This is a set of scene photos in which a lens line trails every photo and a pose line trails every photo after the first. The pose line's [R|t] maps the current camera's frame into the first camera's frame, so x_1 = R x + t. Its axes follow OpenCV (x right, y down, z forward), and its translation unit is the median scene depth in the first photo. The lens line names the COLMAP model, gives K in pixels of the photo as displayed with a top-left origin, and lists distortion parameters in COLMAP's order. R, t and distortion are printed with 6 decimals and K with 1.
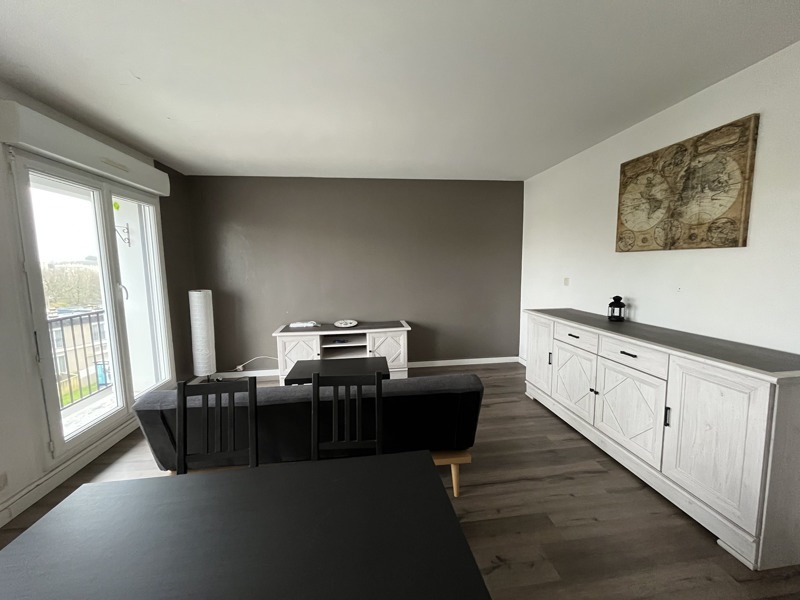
lens RADIAL K [[324.6, 0, 400.1], [0, 324.6, 300.2], [0, 0, 1]] dist [-0.002967, 0.000315]
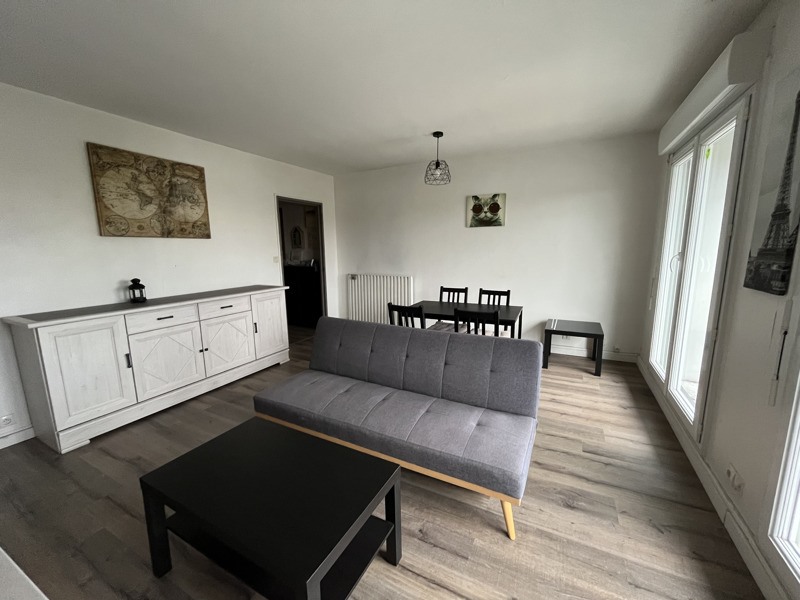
lens RADIAL K [[324.6, 0, 401.2], [0, 324.6, 300.6], [0, 0, 1]] dist [-0.002967, 0.000315]
pose [[-0.826126, -0.062001, 0.560064, -0.744908], [0.089079, 0.967060, 0.238453, -0.137282], [-0.556400, 0.246882, -0.793390, 1.595671]]
